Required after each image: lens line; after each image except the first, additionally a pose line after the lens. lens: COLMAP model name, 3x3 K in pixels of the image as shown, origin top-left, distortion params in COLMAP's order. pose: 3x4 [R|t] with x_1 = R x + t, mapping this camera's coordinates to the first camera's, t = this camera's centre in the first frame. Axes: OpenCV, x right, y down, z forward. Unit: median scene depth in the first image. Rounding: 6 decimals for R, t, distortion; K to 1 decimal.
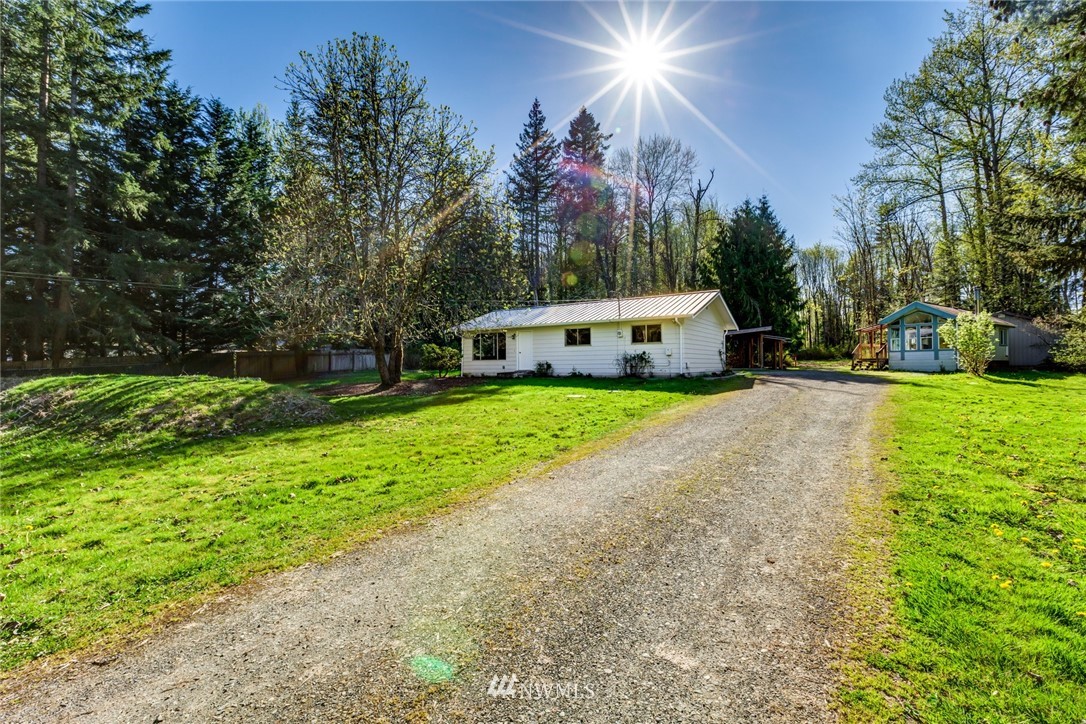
lens RADIAL K [[500.7, 0, 525.4], [0, 500.7, 361.5], [0, 0, 1]] dist [0.001530, 0.000106]
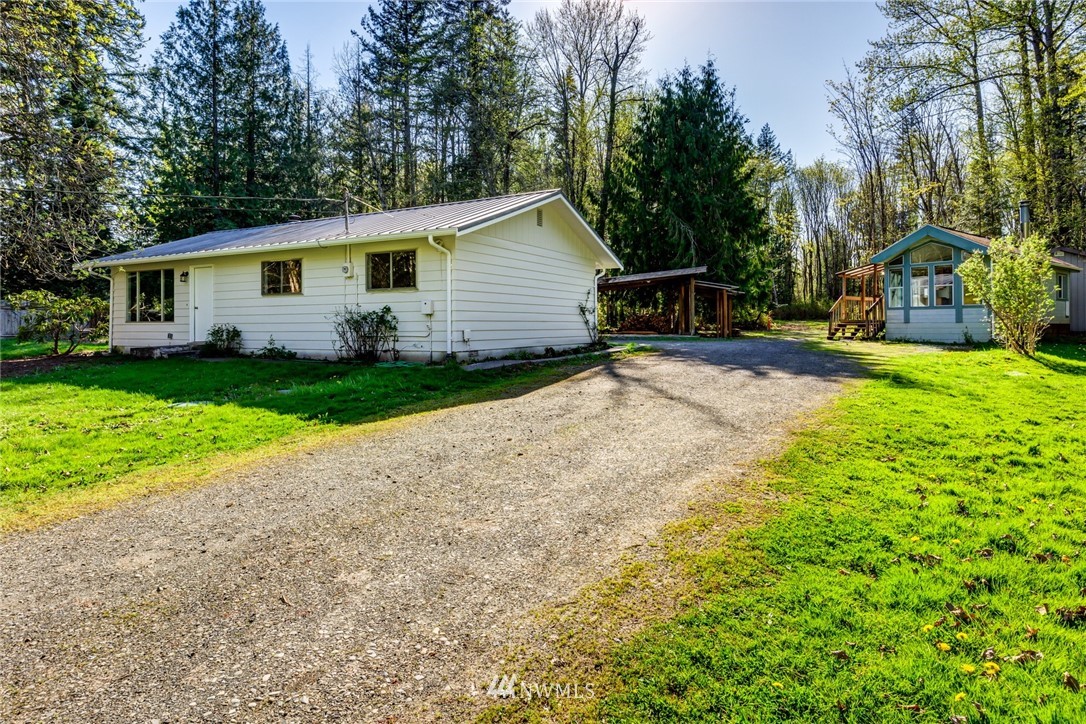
lens RADIAL K [[627.4, 0, 543.9], [0, 627.4, 320.6], [0, 0, 1]] dist [0.002381, 0.002128]
pose [[0.996582, 0.002679, 0.082569, 0.210806], [-0.002866, 0.999994, 0.002142, -0.005103], [-0.082563, -0.002371, 0.996583, 0.234518]]
